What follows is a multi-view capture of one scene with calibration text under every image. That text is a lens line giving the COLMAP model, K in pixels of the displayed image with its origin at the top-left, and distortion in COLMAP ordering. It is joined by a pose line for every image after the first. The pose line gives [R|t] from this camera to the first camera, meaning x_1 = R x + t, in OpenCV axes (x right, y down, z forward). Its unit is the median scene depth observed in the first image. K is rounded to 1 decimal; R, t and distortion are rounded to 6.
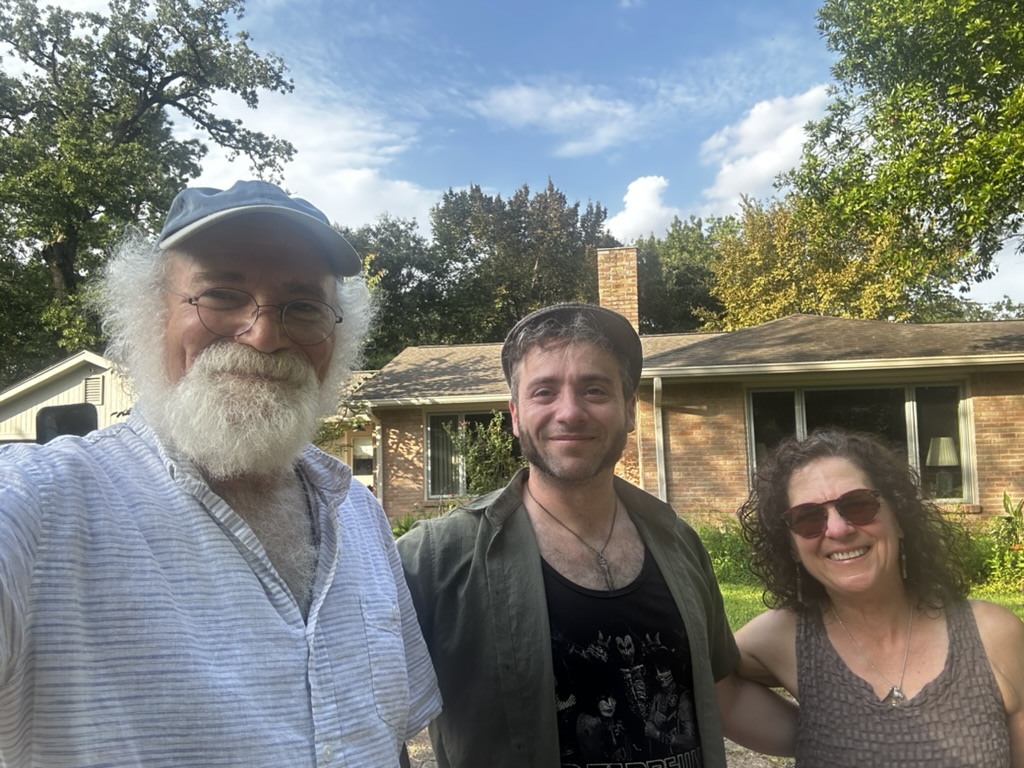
lens RADIAL K [[722.7, 0, 512.0], [0, 722.7, 384.0], [0, 0, 1]] dist [0.033985, -0.000923]
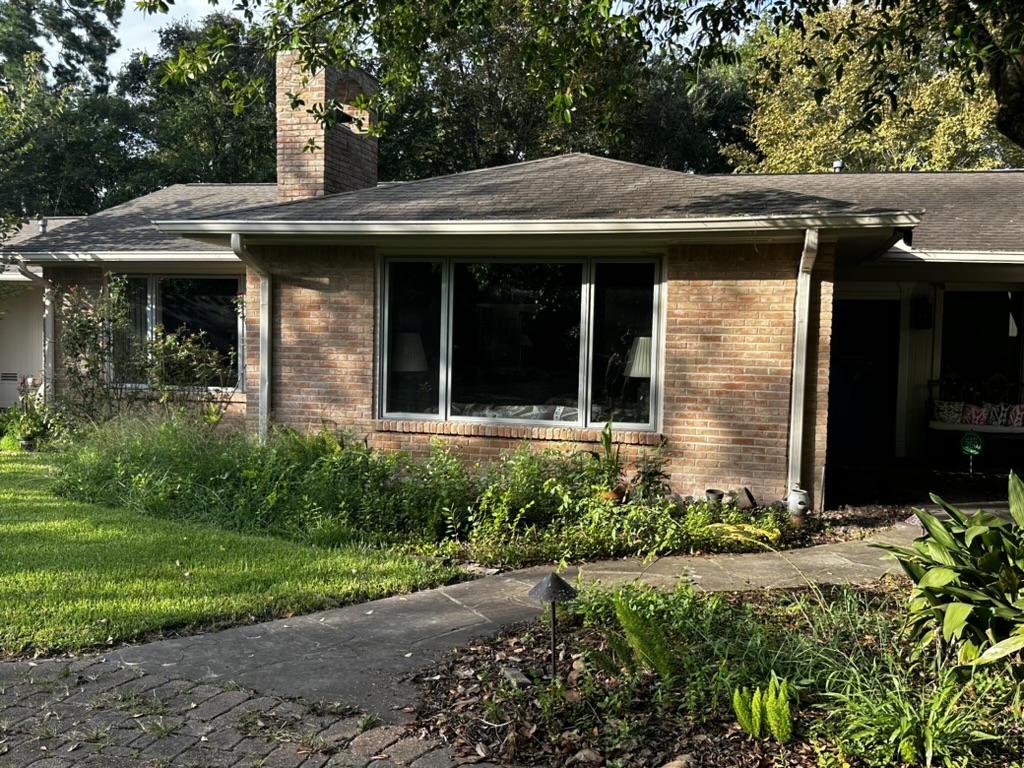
lens RADIAL K [[951.1, 0, 512.0], [0, 951.1, 384.0], [0, 0, 1]] dist [0.095708, -0.217504]
pose [[0.992374, 0.054839, -0.110397, 0.408898], [-0.038315, 0.988455, 0.146592, -0.008291], [0.117161, -0.141245, 0.983017, 0.061483]]
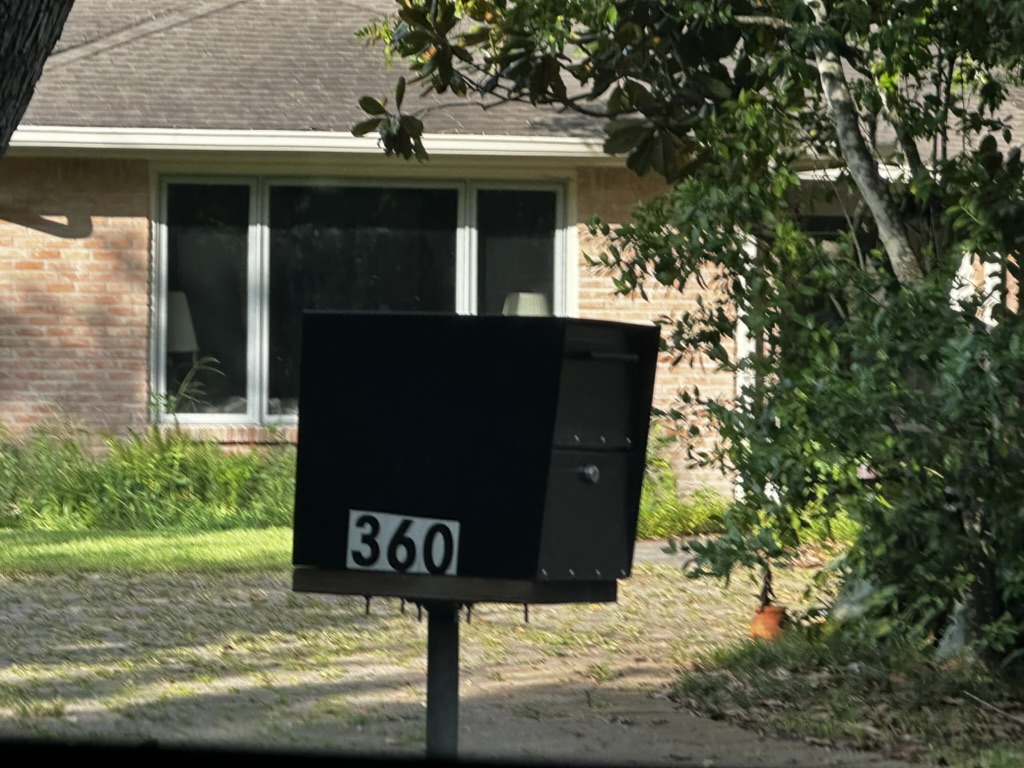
lens RADIAL K [[4310.4, 0, 512.0], [0, 4310.4, 384.0], [0, 0, 1]] dist [-0.135813, -1.785511]
pose [[0.917357, 0.035322, 0.396495, -0.424604], [-0.075670, 0.993367, 0.086582, -0.088868], [-0.390807, -0.109429, 0.913945, -1.234497]]
